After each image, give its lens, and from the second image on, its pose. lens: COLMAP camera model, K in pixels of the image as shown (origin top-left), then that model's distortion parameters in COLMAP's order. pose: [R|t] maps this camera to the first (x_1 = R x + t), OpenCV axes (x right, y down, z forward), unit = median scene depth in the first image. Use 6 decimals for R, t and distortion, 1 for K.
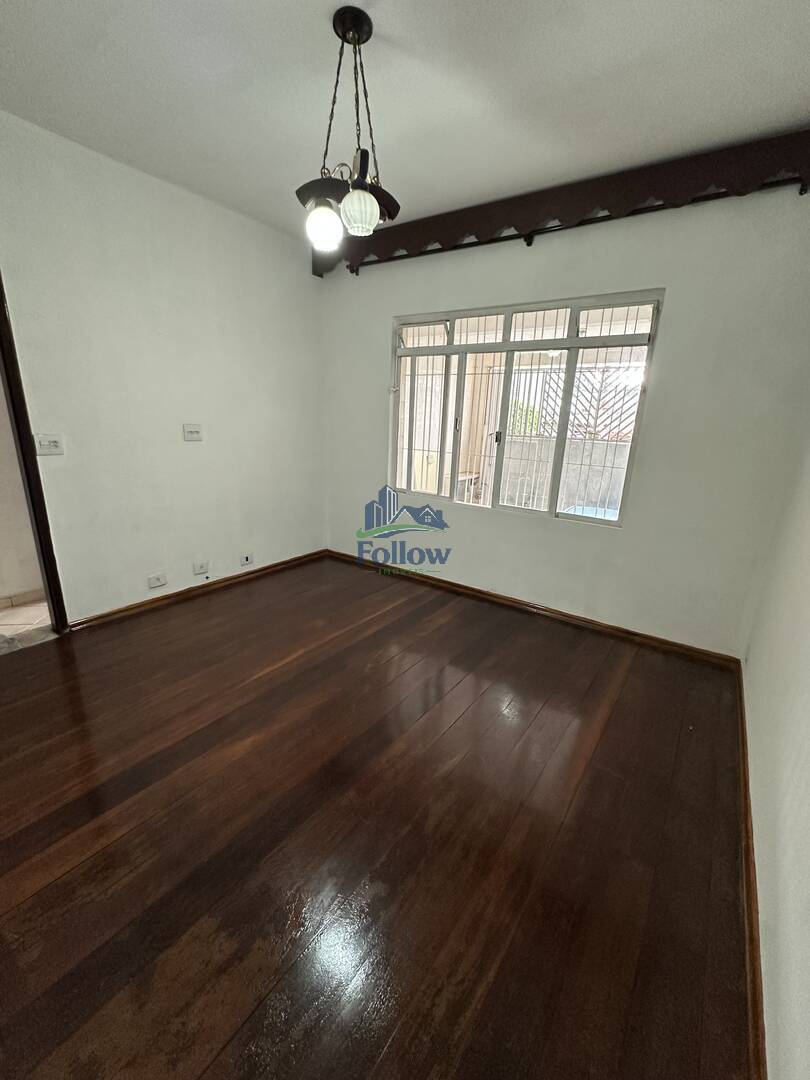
lens RADIAL K [[430.2, 0, 406.1], [0, 430.2, 538.1], [0, 0, 1]] dist [-0.002320, 0.000084]
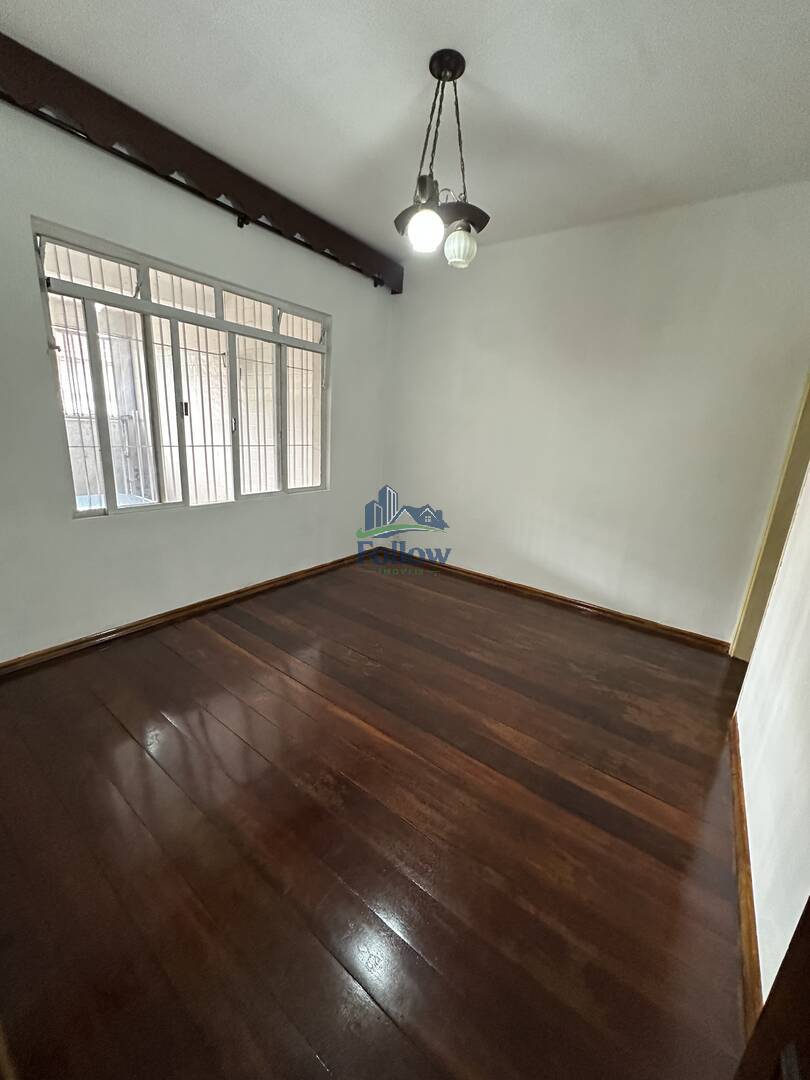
lens RADIAL K [[430.2, 0, 406.1], [0, 430.2, 538.1], [0, 0, 1]] dist [-0.002320, 0.000084]
pose [[0.018963, -0.294959, 0.955322, -0.820935], [0.211030, 0.935148, 0.284542, -0.210039], [-0.977296, 0.196205, 0.079978, 0.669455]]
